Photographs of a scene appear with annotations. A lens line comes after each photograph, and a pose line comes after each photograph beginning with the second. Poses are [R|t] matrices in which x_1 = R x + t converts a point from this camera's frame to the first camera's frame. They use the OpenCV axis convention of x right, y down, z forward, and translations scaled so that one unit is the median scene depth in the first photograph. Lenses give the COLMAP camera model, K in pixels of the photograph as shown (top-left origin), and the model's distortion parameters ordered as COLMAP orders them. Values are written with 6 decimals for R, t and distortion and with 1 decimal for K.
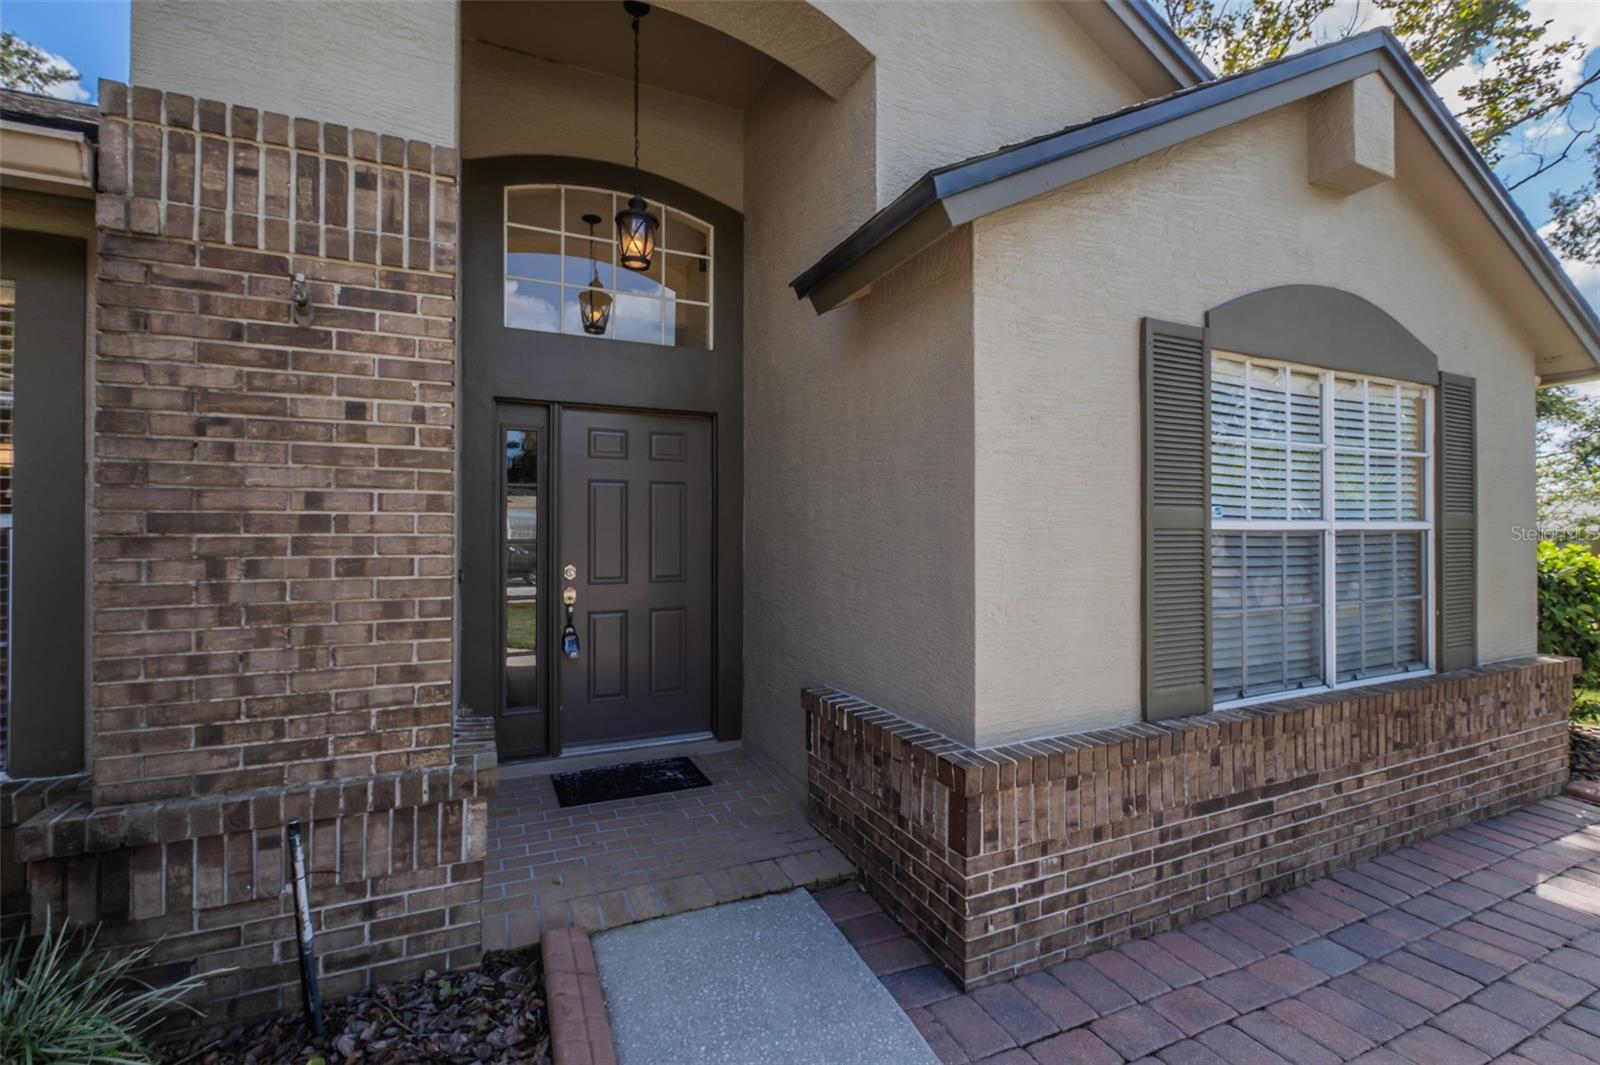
lens RADIAL K [[668.0, 0, 807.3], [0, 668.0, 535.3], [0, 0, 1]] dist [-0.011432, 0.001389]
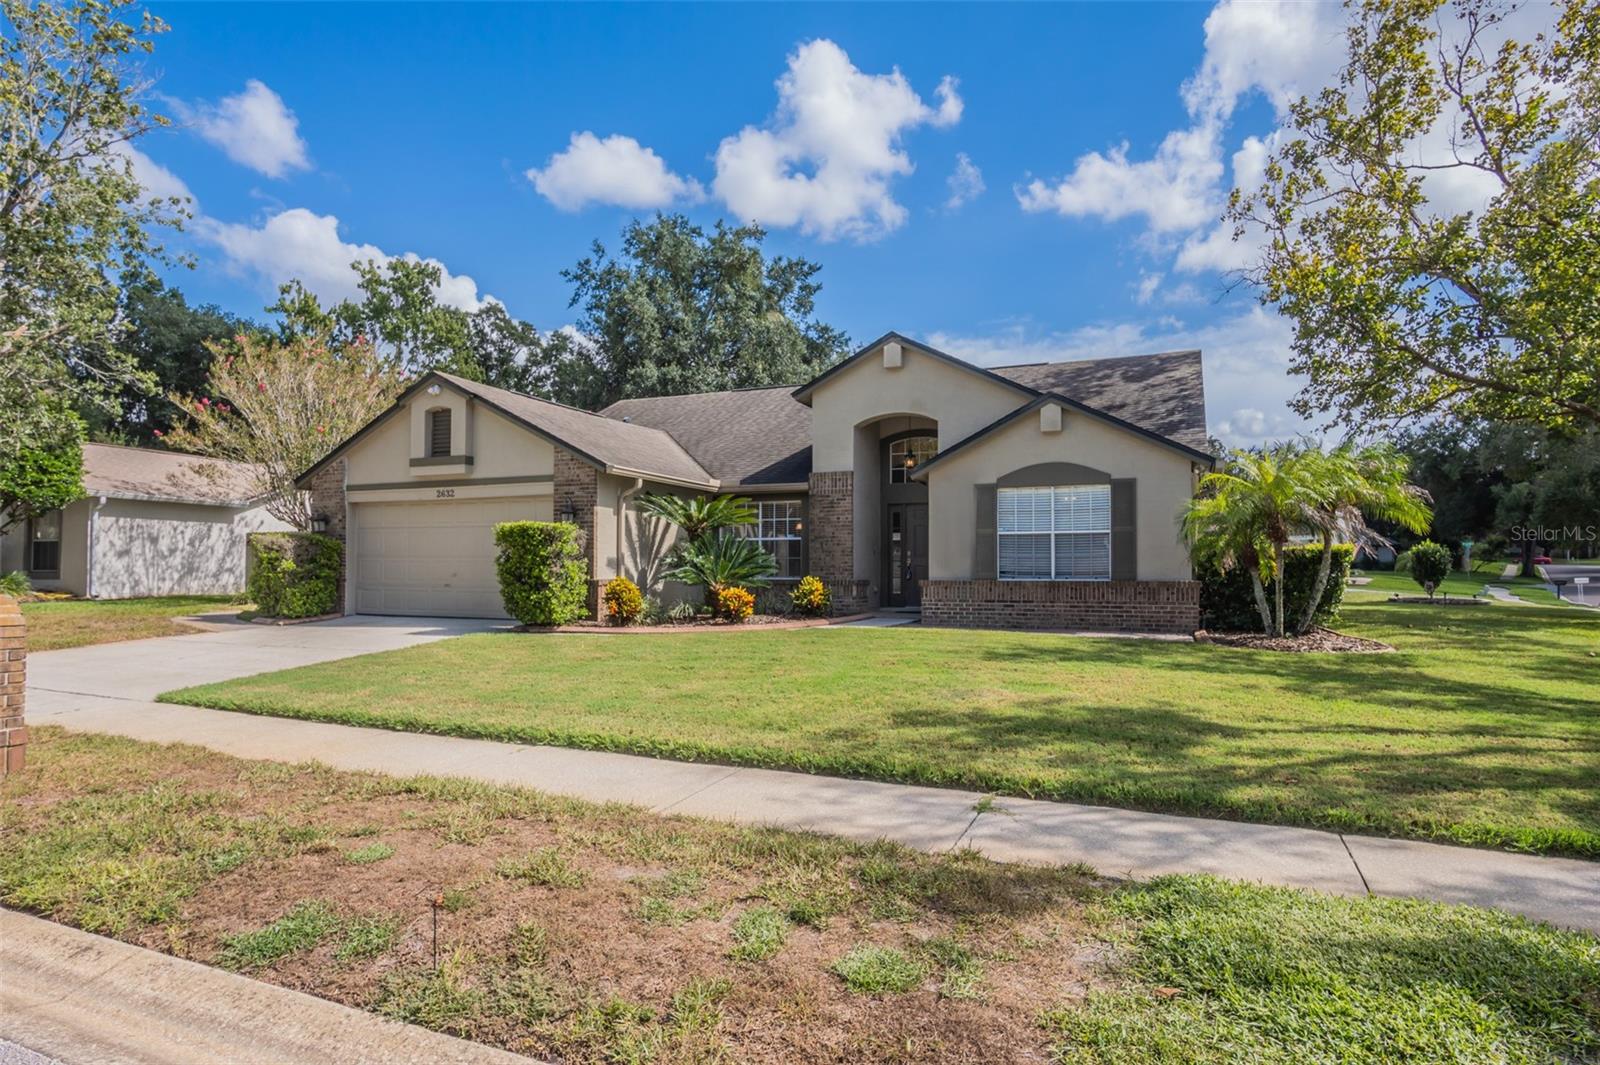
lens RADIAL K [[939.5, 0, 802.1], [0, 939.5, 539.6], [0, 0, 1]] dist [0.009244, 0.000045]
pose [[0.651429, -0.019102, -0.758469, 4.090693], [-0.000475, 0.999673, -0.025585, 0.167502], [0.758710, 0.017027, 0.651206, -3.531693]]
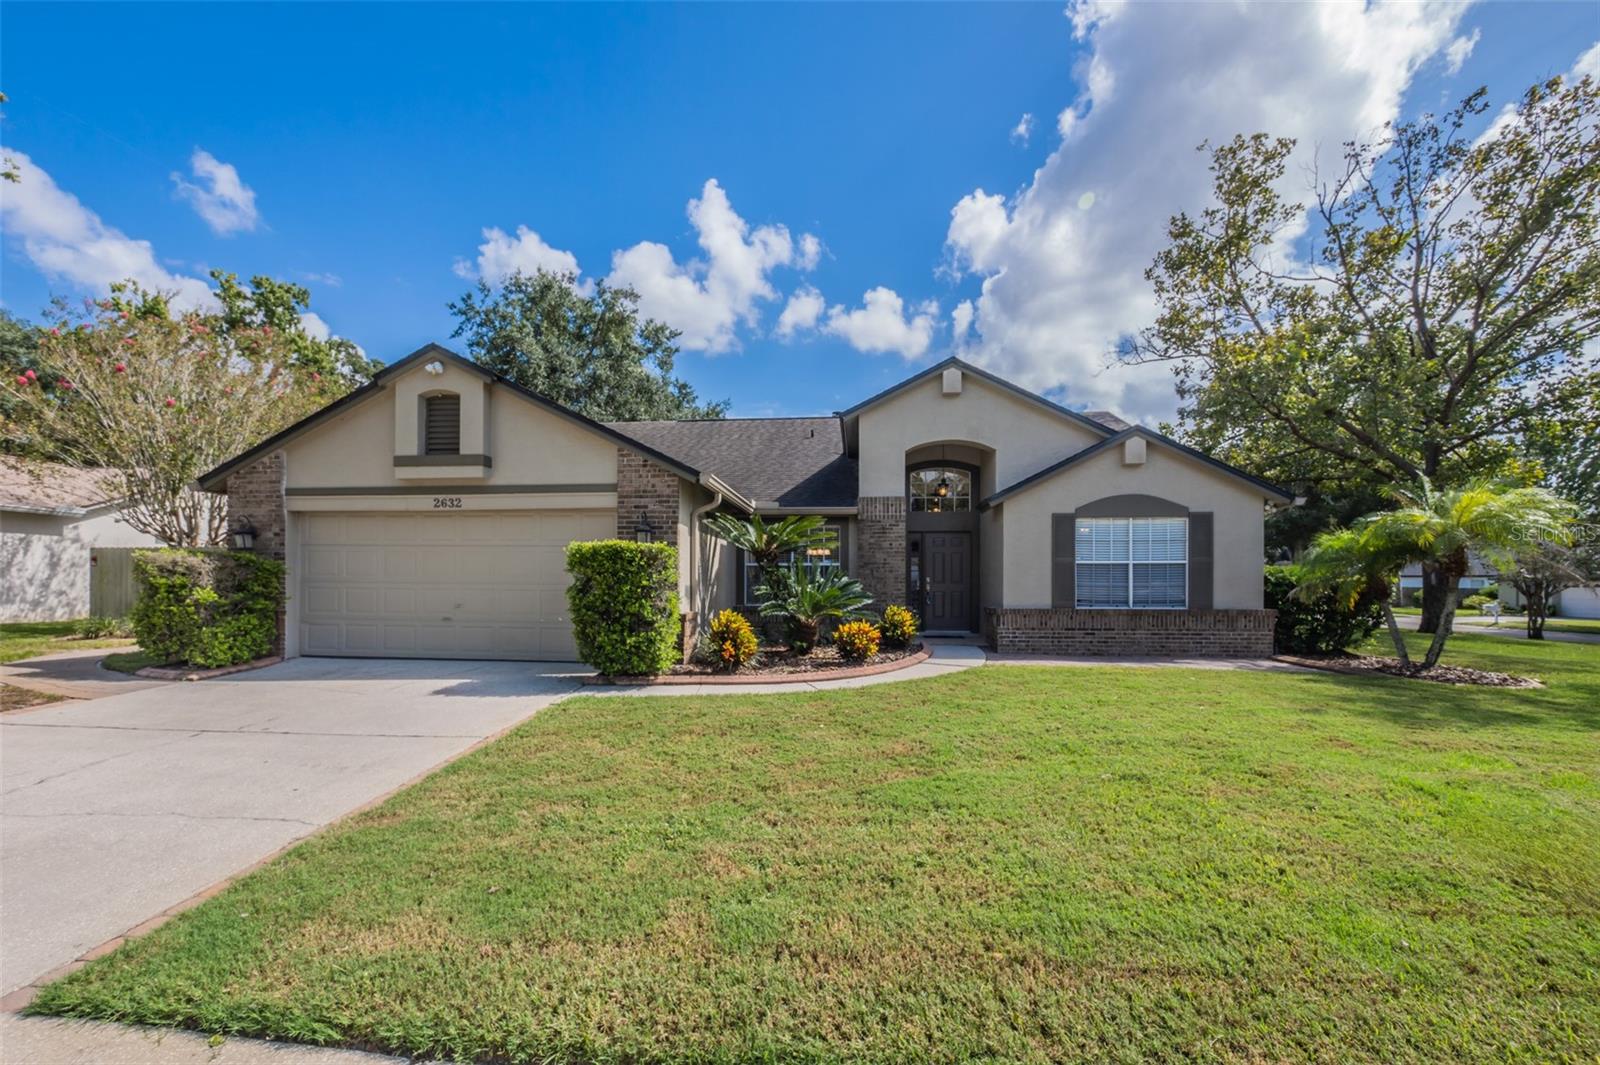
lens RADIAL K [[668.0, 0, 806.2], [0, 668.0, 572.8], [0, 0, 1]] dist [-0.011432, 0.001389]
pose [[0.861476, 0.000856, -0.507797, 1.247474], [-0.004846, 0.999967, -0.006536, 0.083463], [0.507775, 0.008091, 0.861452, -3.305912]]
